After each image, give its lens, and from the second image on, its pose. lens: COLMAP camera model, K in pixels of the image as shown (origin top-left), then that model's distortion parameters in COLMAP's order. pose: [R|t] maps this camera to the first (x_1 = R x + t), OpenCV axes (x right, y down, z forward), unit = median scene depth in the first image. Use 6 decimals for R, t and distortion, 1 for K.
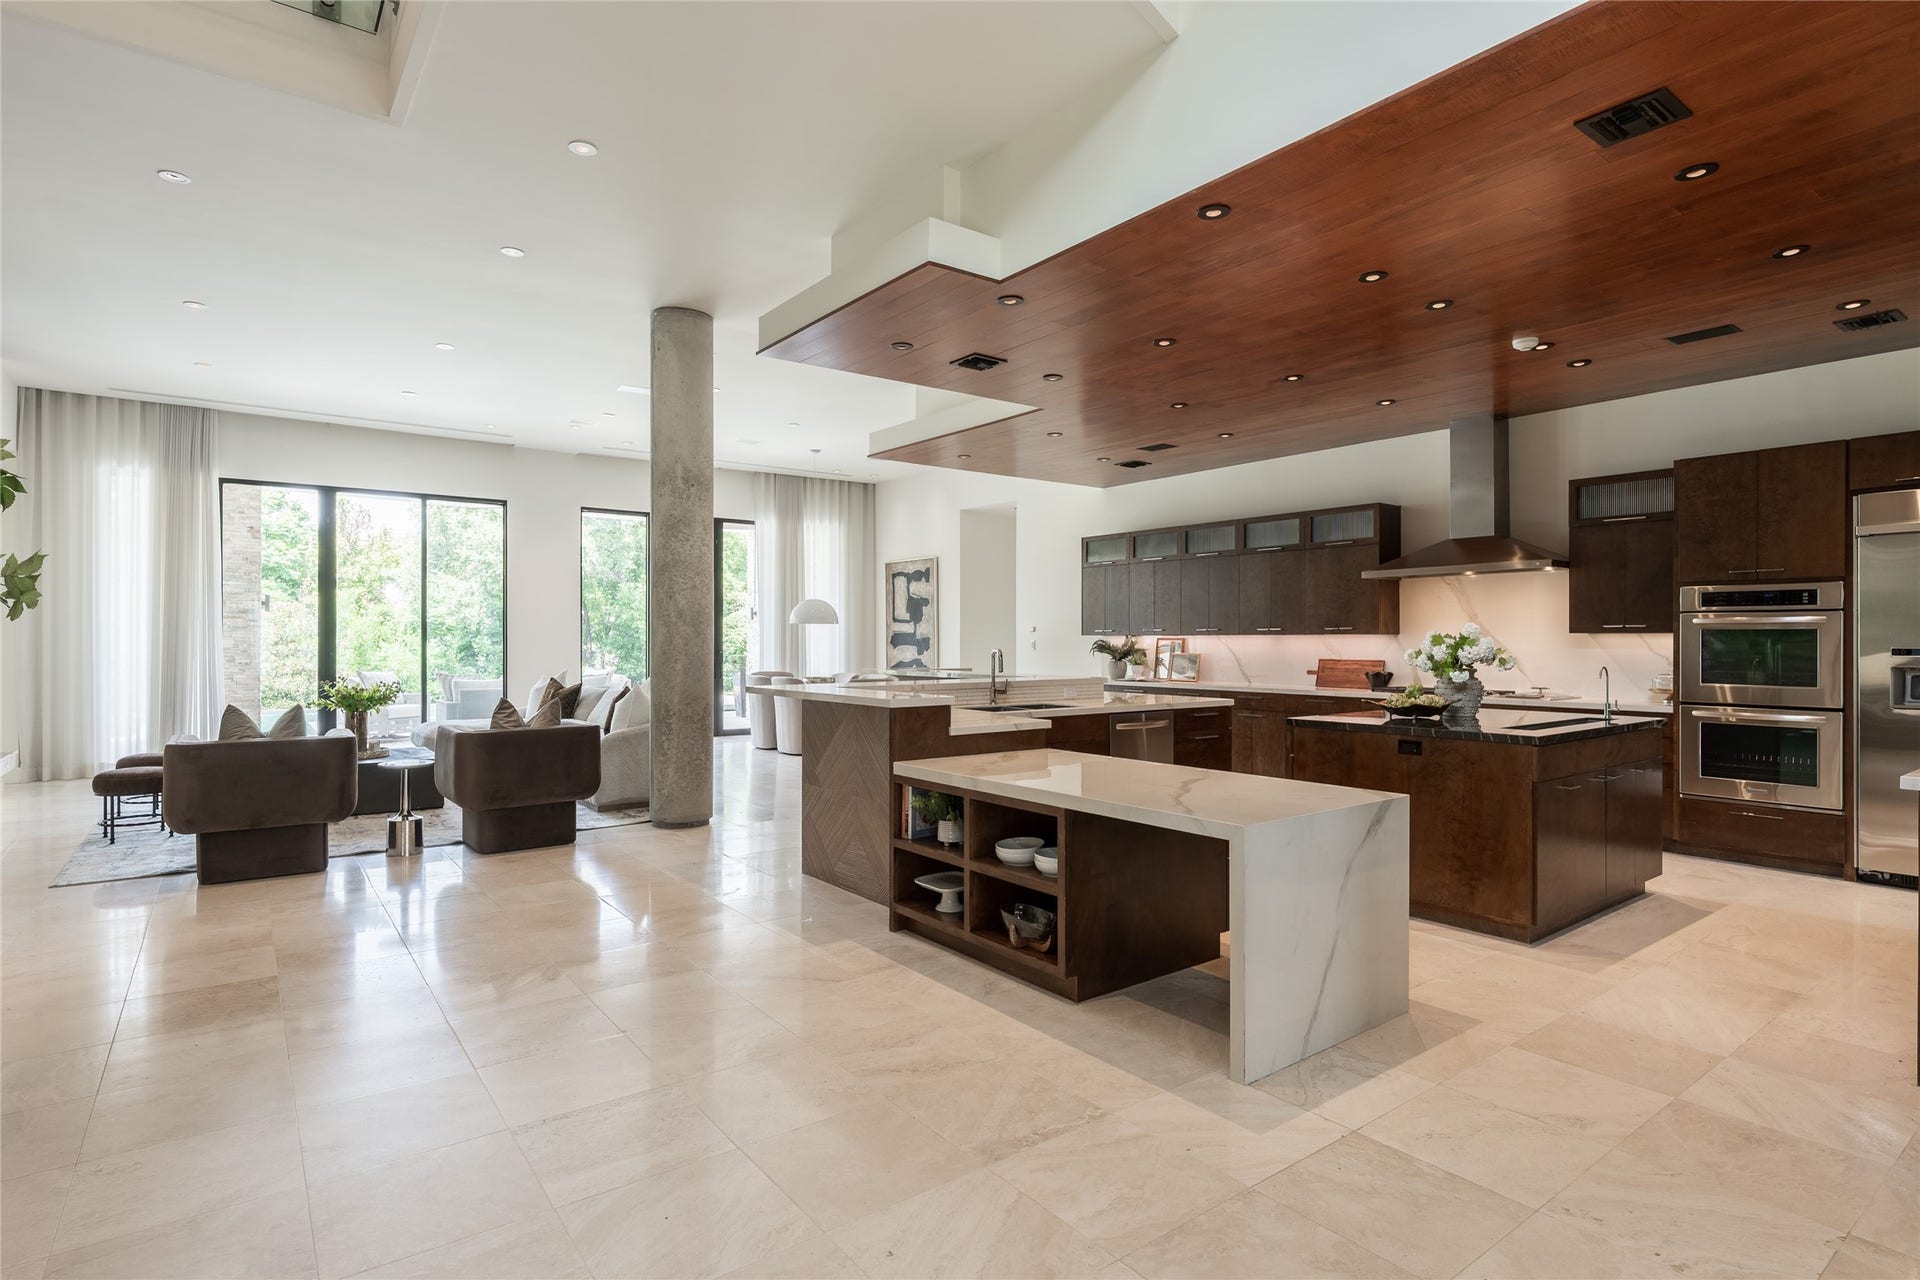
lens RADIAL K [[958.4, 0, 966.7], [0, 958.4, 637.2], [0, 0, 1]] dist [-0.003972, 0.000844]
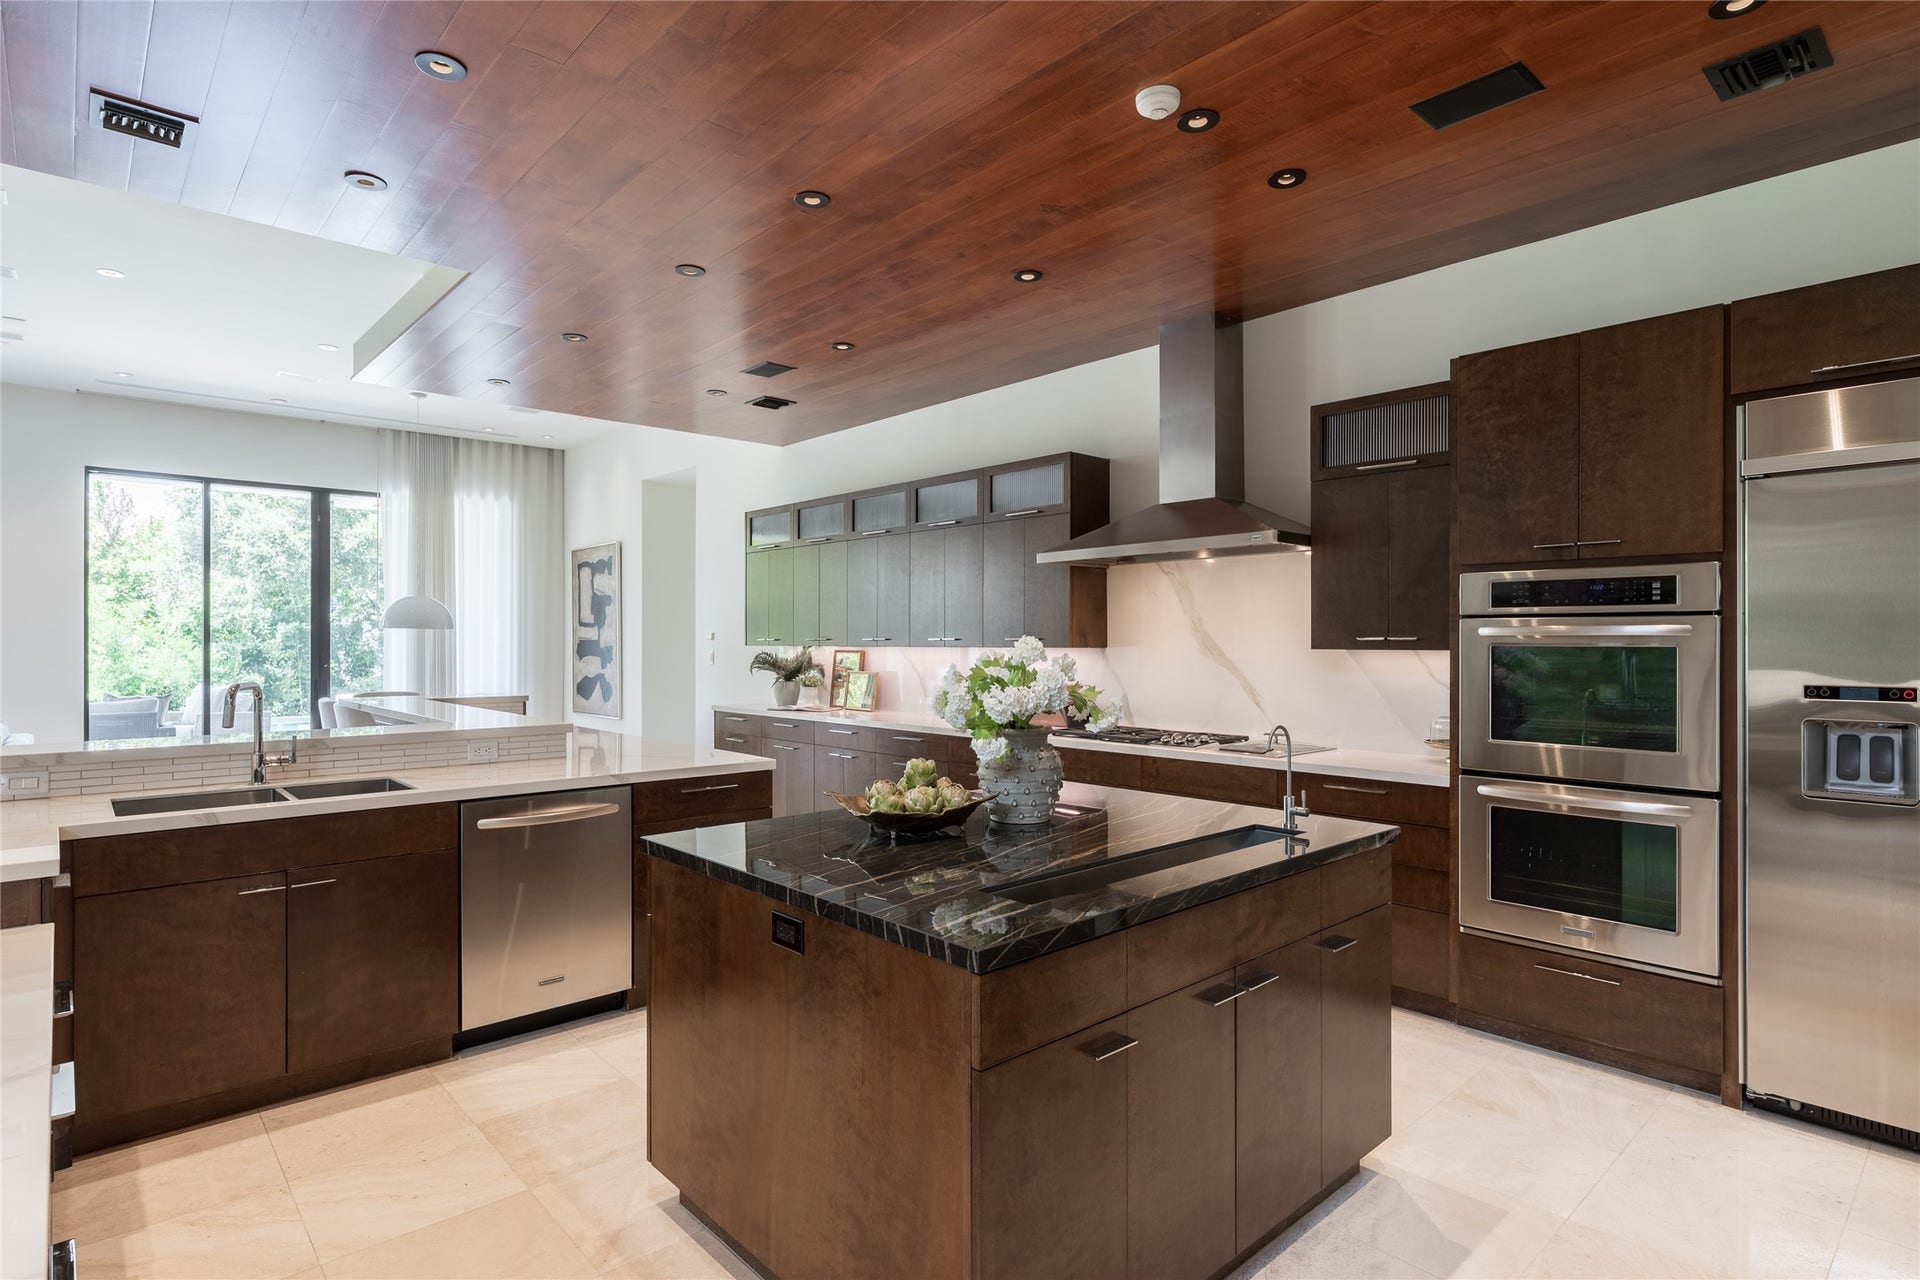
lens RADIAL K [[958.4, 0, 976.5], [0, 958.4, 636.2], [0, 0, 1]] dist [-0.003972, 0.000844]
pose [[0.995560, 0.001283, 0.094115, 0.343154], [-0.000950, 0.999993, -0.003575, -0.010163], [-0.094119, 0.003470, 0.995555, 0.384571]]
